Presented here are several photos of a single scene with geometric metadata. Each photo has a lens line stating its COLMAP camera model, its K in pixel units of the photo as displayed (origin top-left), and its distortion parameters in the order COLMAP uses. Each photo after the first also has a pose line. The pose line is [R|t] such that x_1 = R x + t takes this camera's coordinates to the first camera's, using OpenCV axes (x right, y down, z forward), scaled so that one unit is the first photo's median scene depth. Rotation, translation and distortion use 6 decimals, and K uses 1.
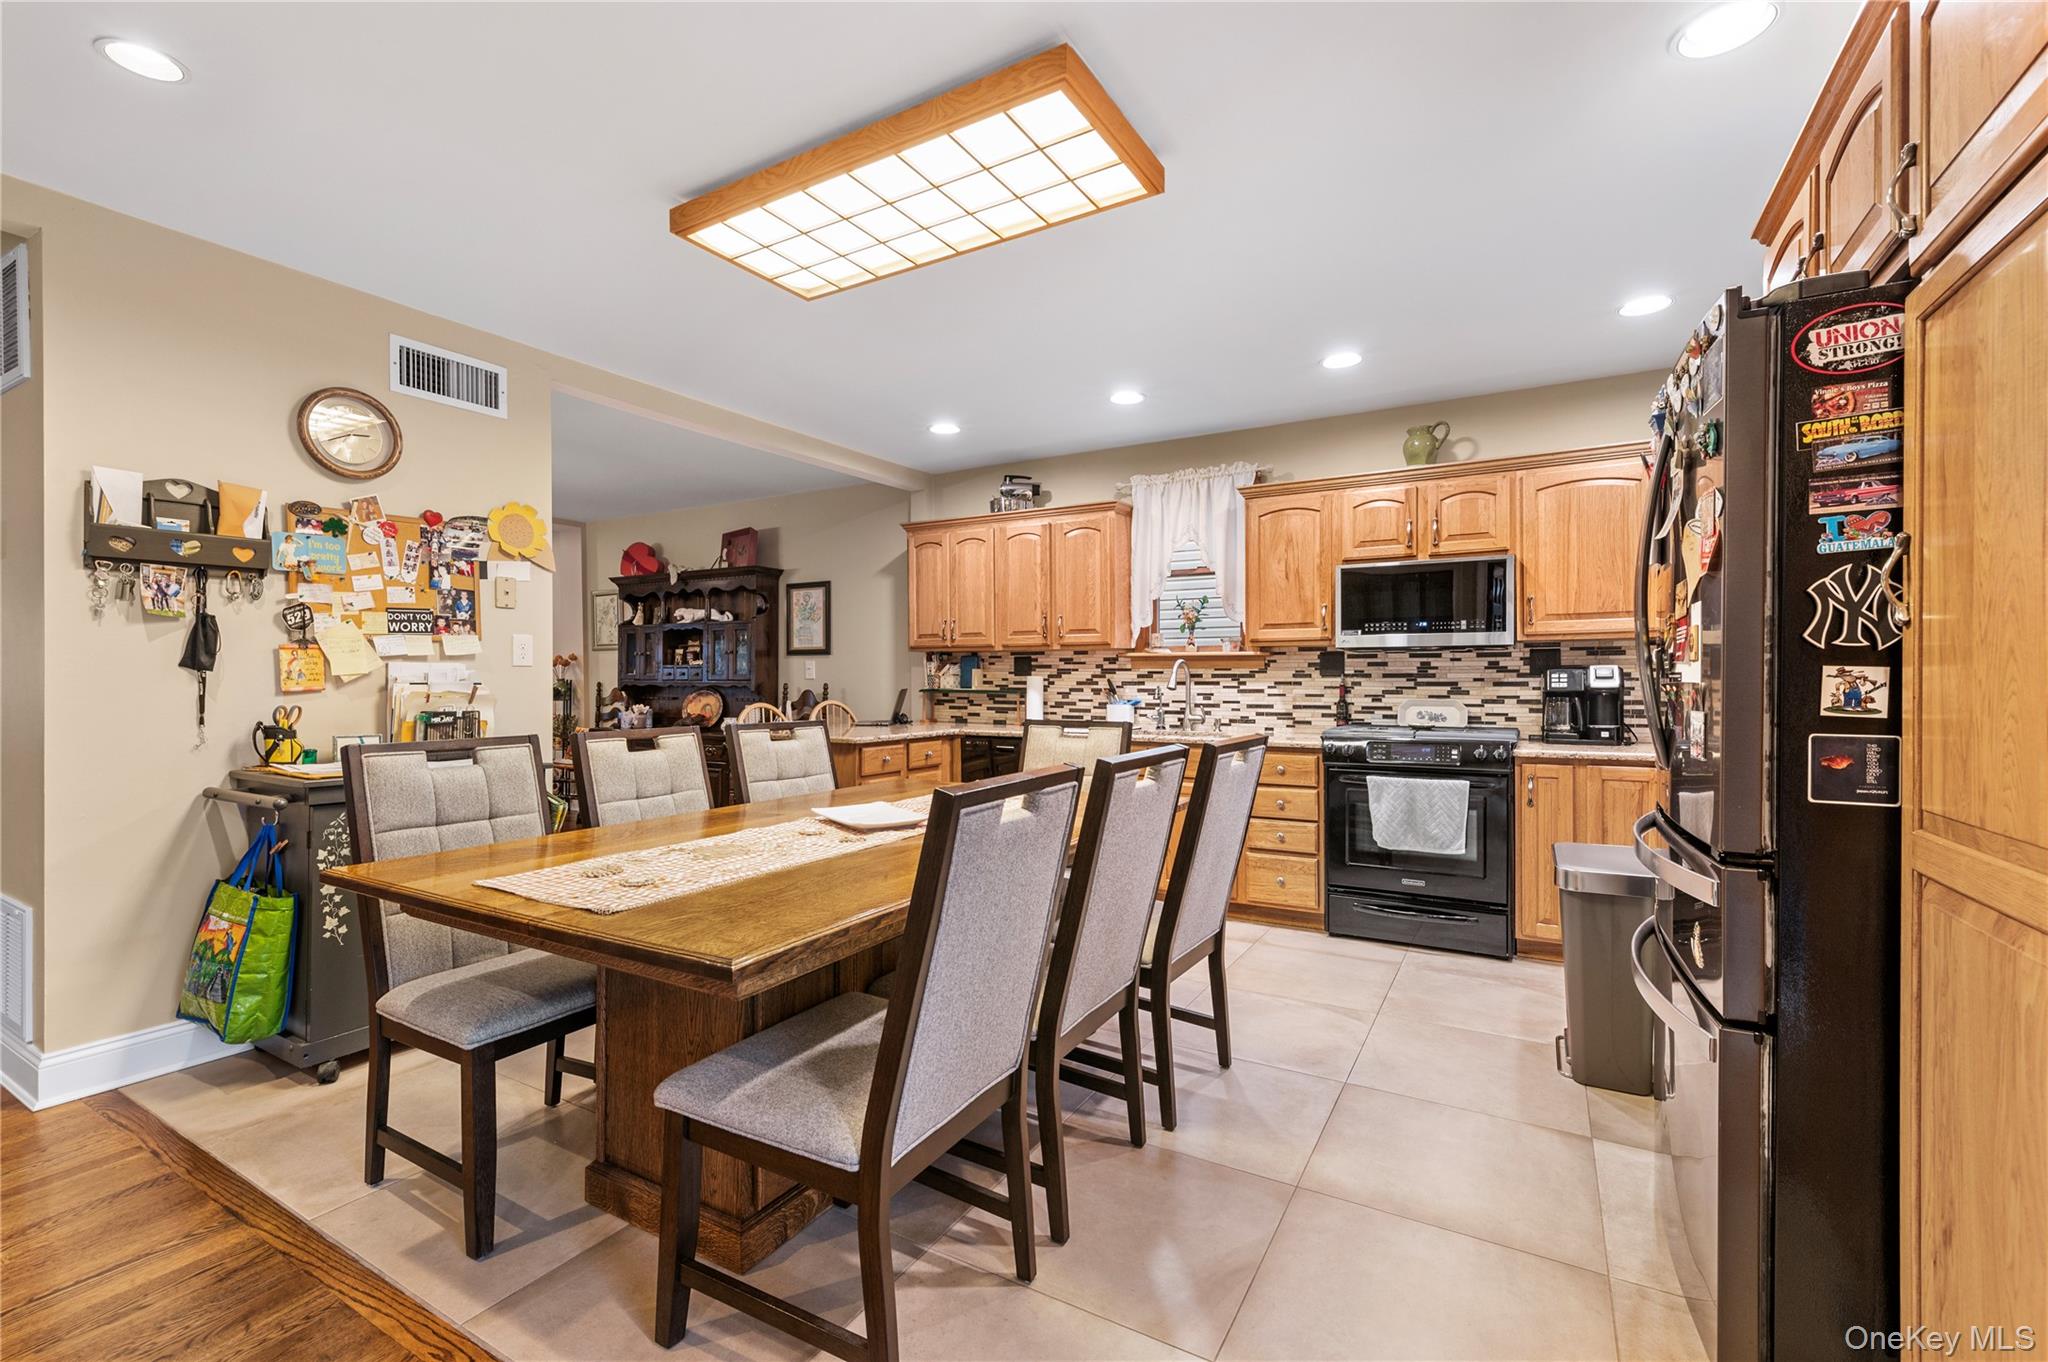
lens RADIAL K [[887.6, 0, 1034.6], [0, 887.6, 681.7], [0, 0, 1]] dist [-0.004867, 0.001775]
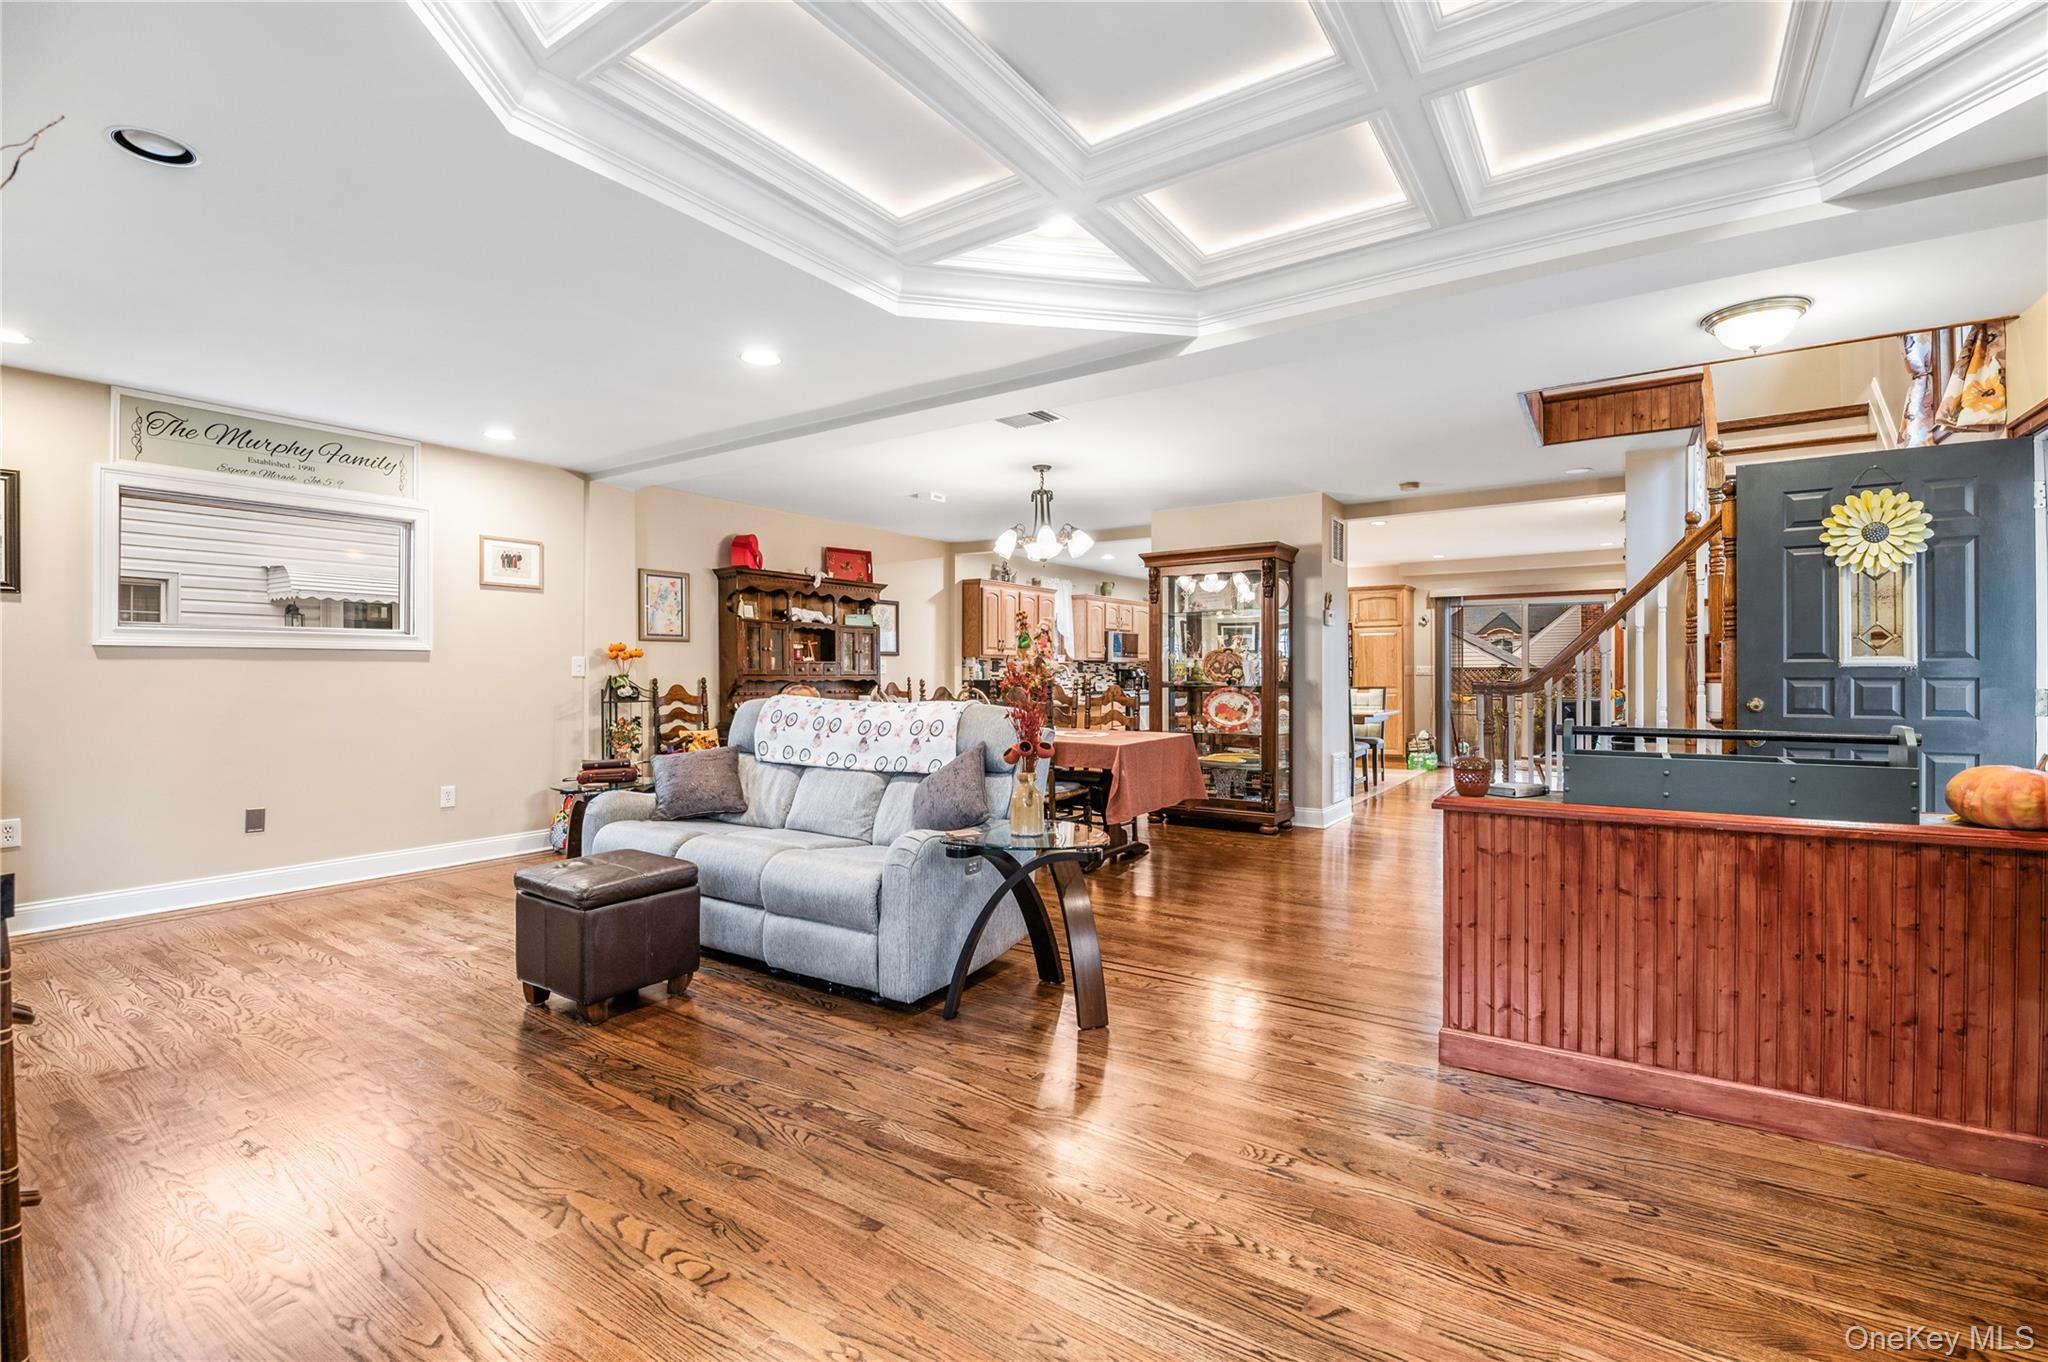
lens RADIAL K [[887.6, 0, 1027.2], [0, 887.6, 671.8], [0, 0, 1]] dist [-0.004867, 0.001775]
pose [[0.074826, 0.002846, 0.997193, -2.937935], [0.007031, 0.999970, -0.003381, -0.000724], [-0.997172, 0.007264, 0.074804, 1.313442]]
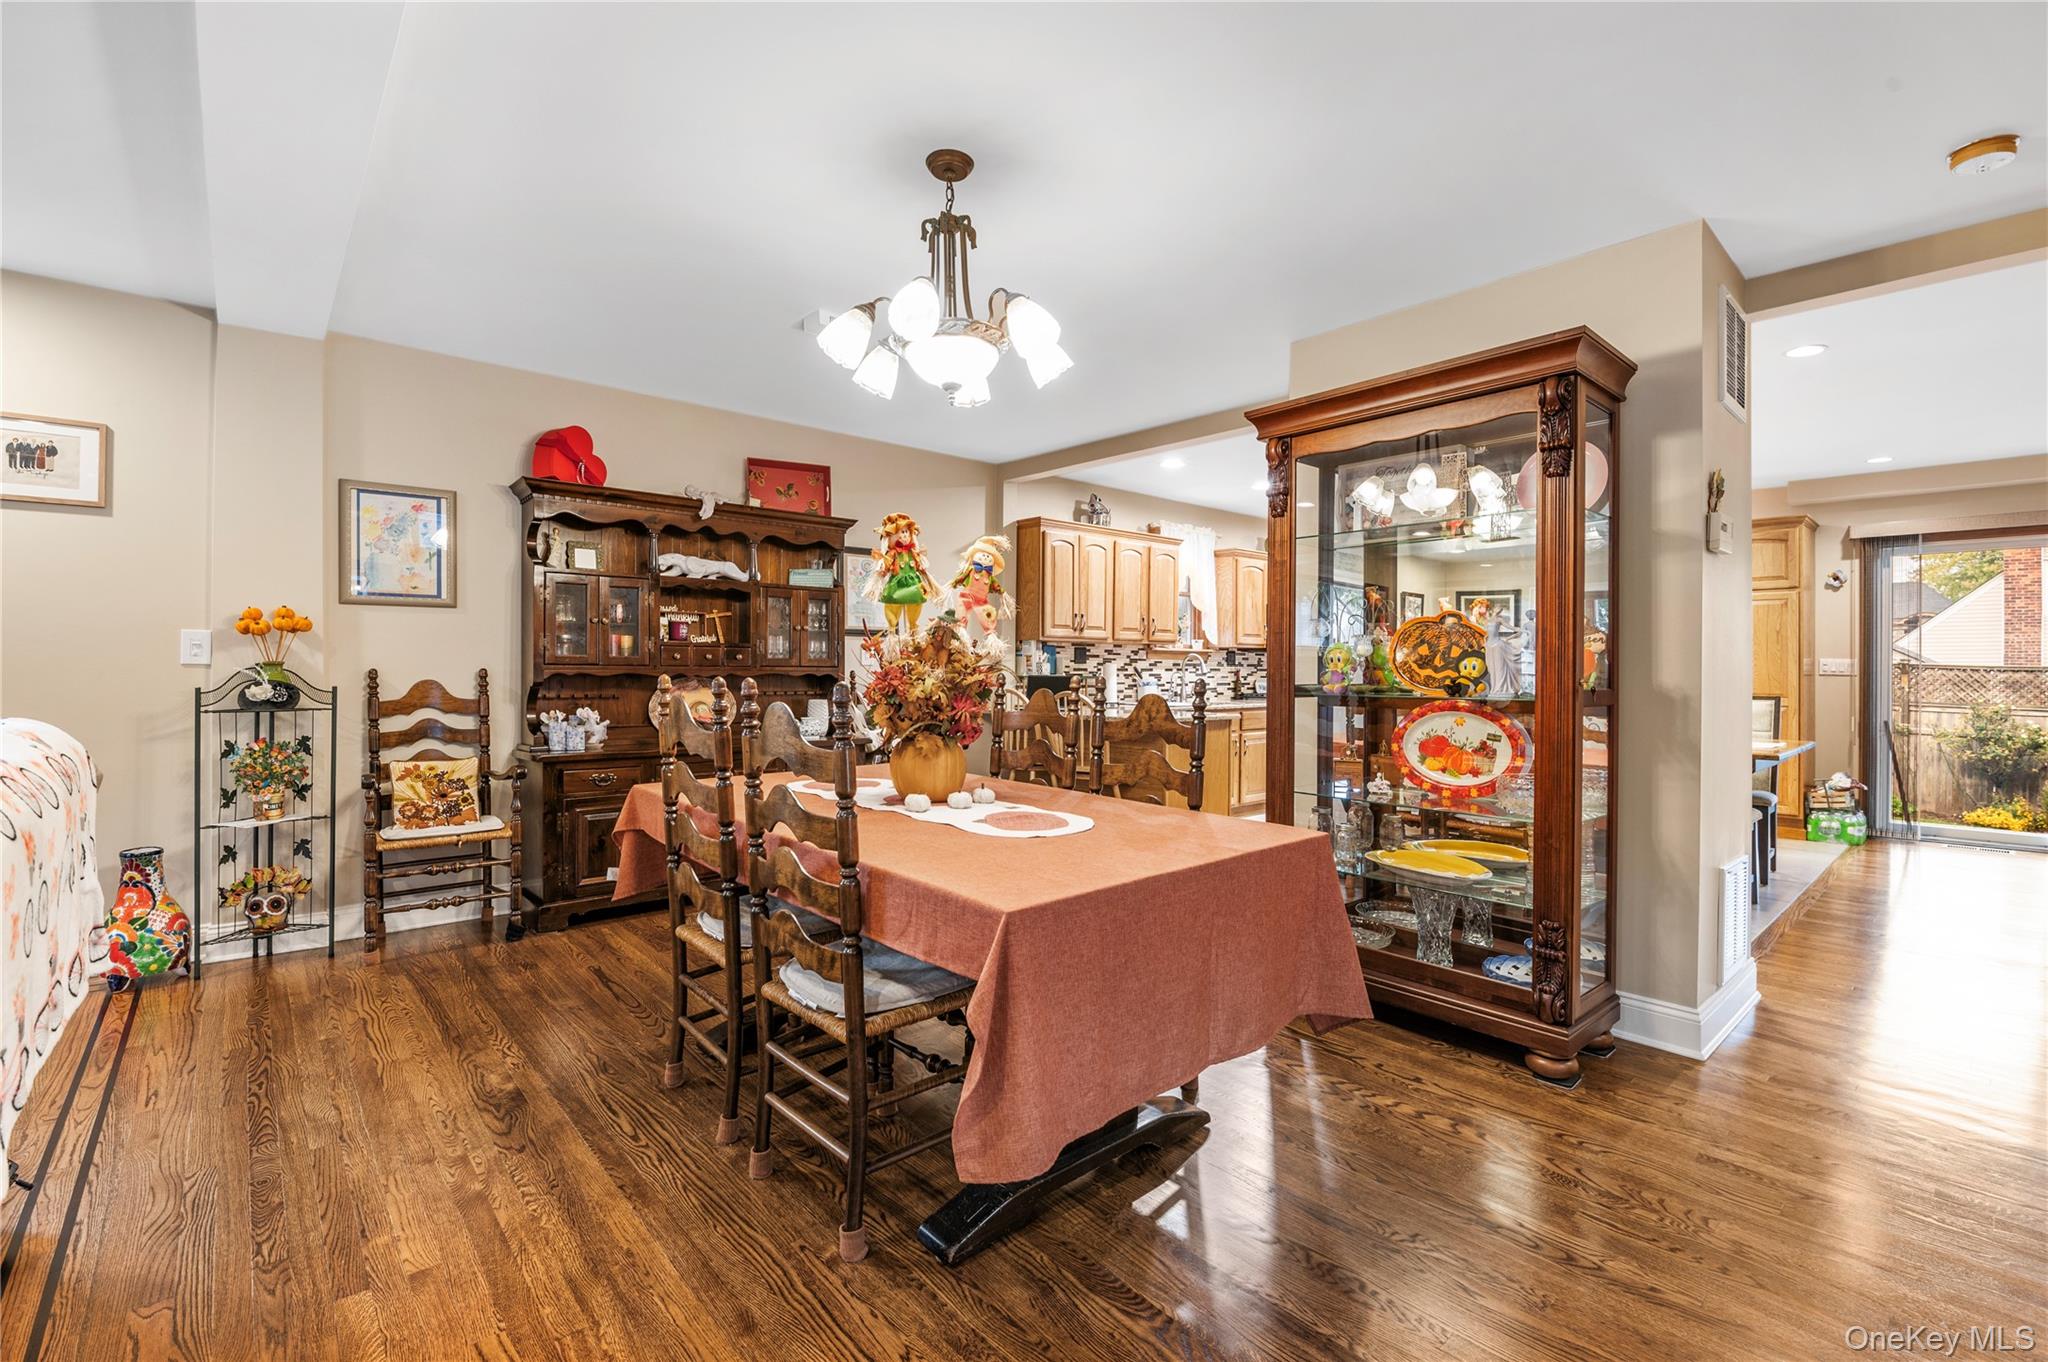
lens RADIAL K [[887.6, 0, 1027.5], [0, 887.6, 670.2], [0, 0, 1]] dist [-0.004867, 0.001775]
pose [[0.318328, -0.001683, 0.947979, -1.888221], [-0.001188, 0.999997, 0.002174, -0.000798], [-0.947980, -0.001818, 0.318325, 1.130689]]
